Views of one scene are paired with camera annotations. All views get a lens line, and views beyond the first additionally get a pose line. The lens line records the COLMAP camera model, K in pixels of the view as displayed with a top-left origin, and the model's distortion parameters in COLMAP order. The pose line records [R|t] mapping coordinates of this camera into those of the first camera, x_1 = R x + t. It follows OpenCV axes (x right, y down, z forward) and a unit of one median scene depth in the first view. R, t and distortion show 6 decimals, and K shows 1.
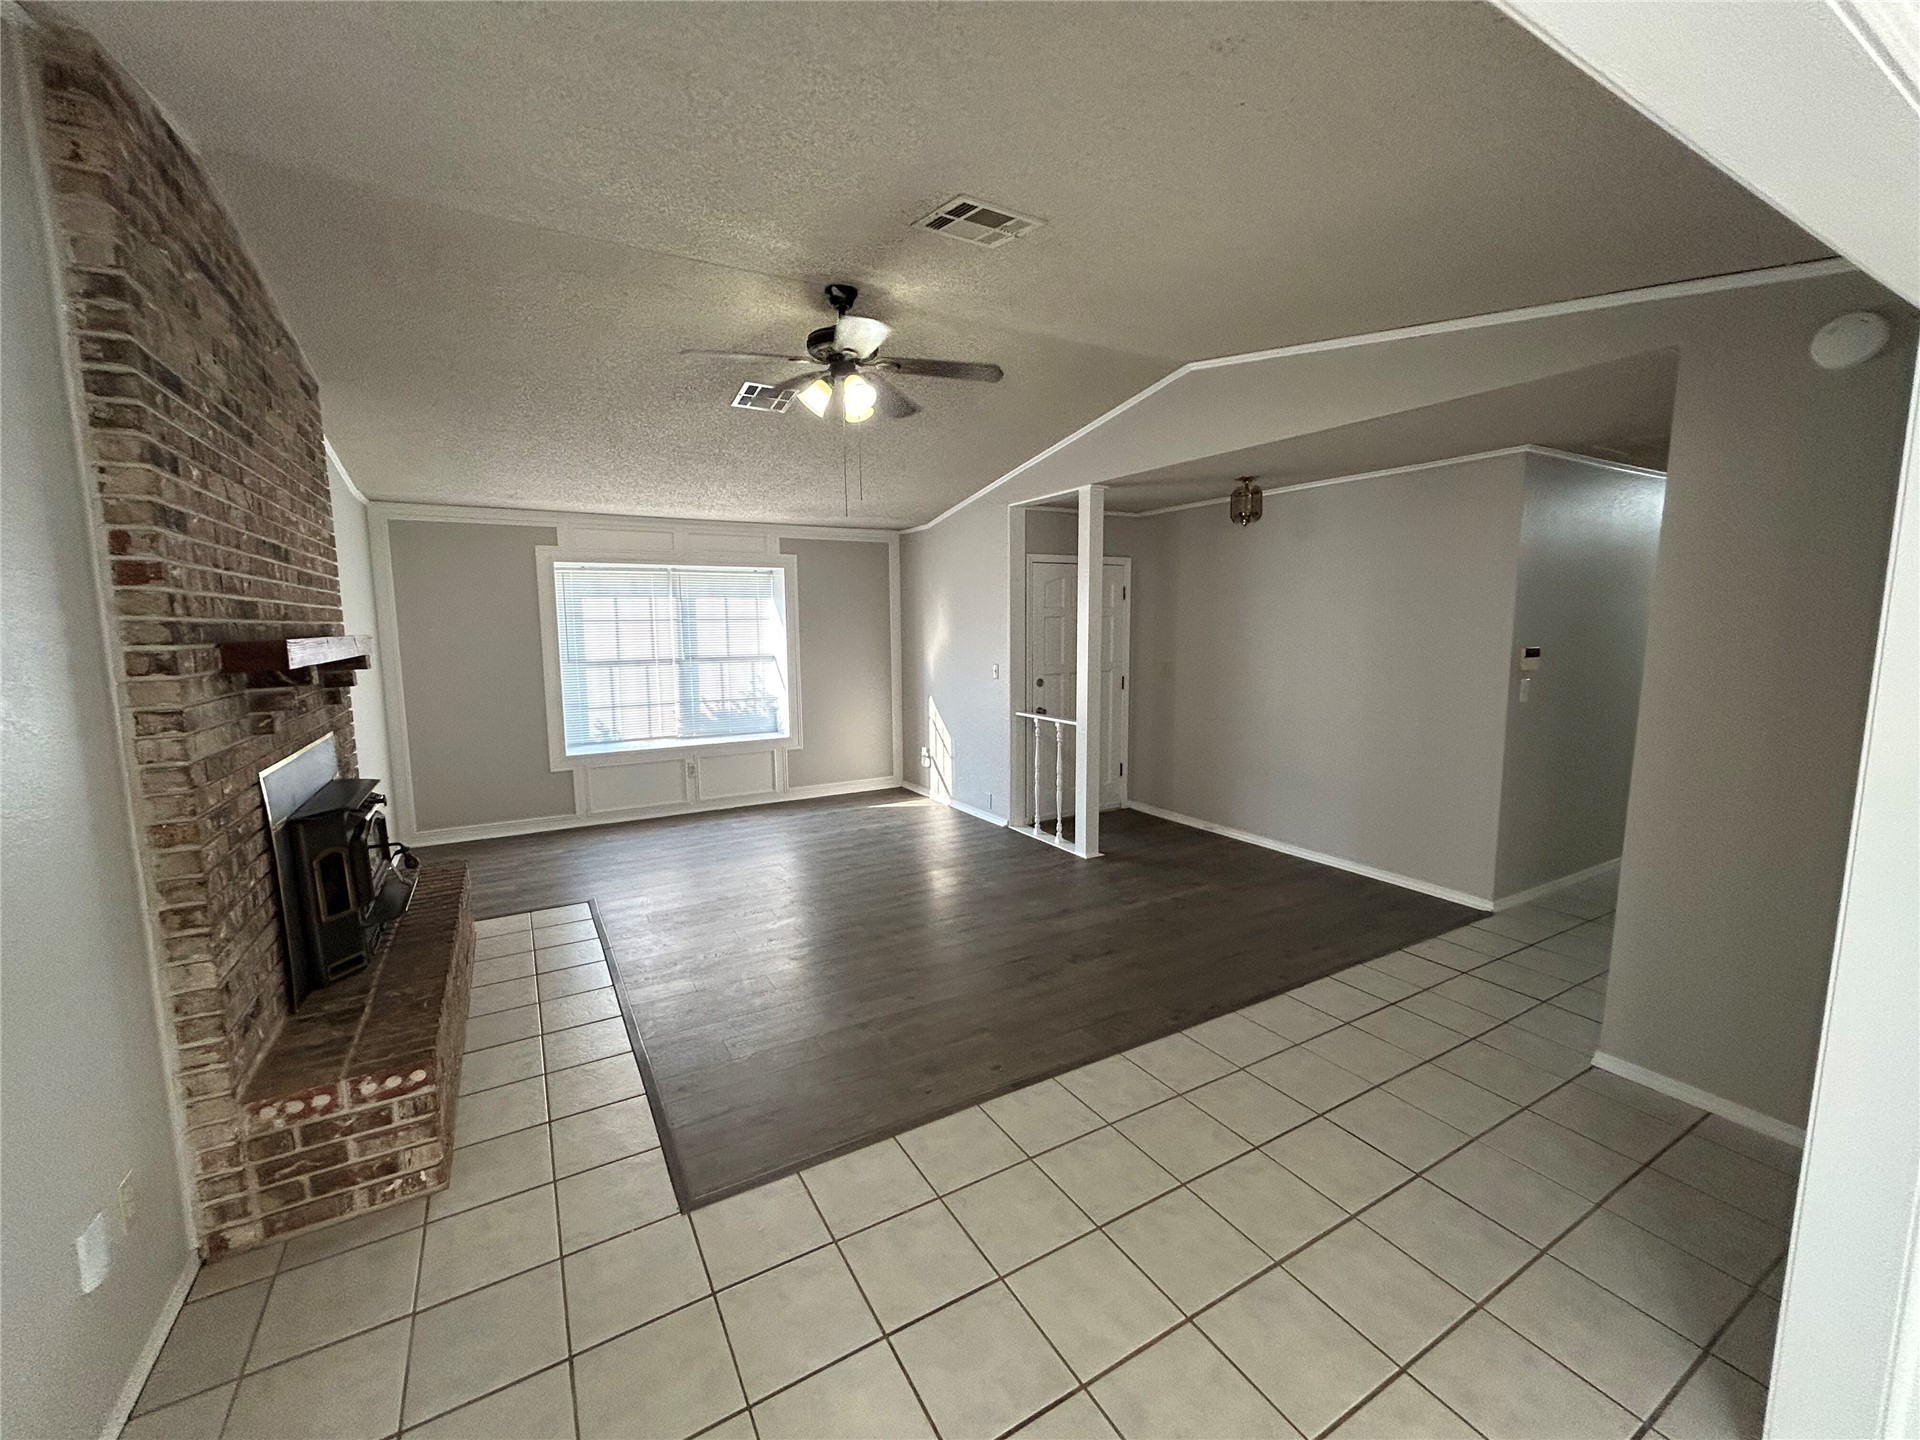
lens RADIAL K [[774.6, 0, 954.8], [0, 774.6, 721.2], [0, 0, 1]] dist [-0.001338, 0.000600]
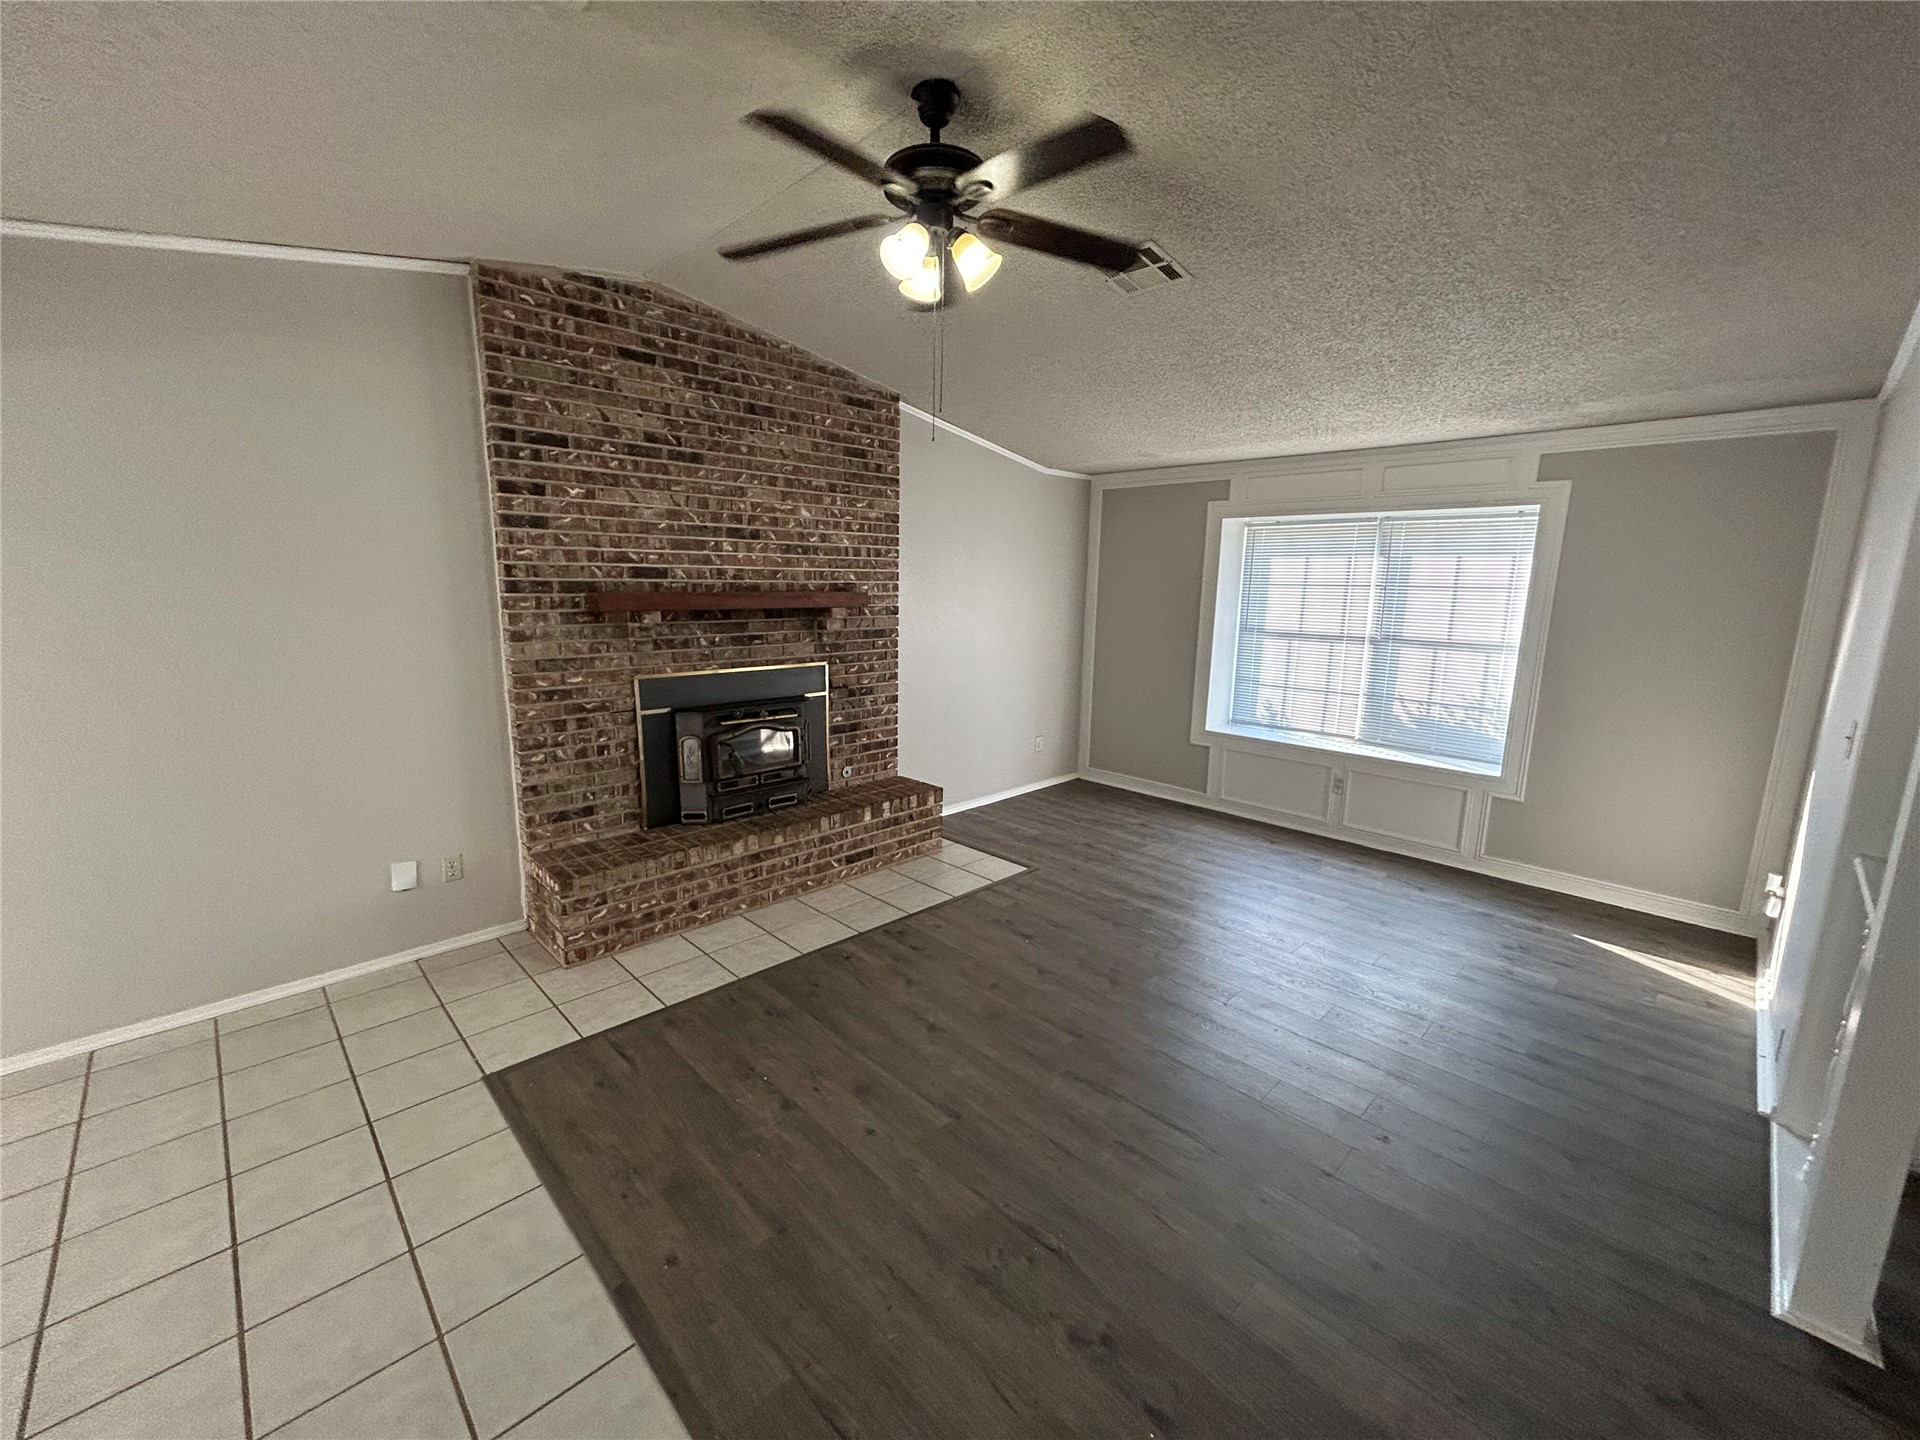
lens RADIAL K [[774.6, 0, 955.8], [0, 774.6, 719.6], [0, 0, 1]] dist [-0.001338, 0.000600]
pose [[0.247655, 0.188195, -0.950395, 0.281896], [-0.140369, 0.977572, 0.156999, -0.065780], [0.958626, 0.094524, 0.268517, 0.425474]]
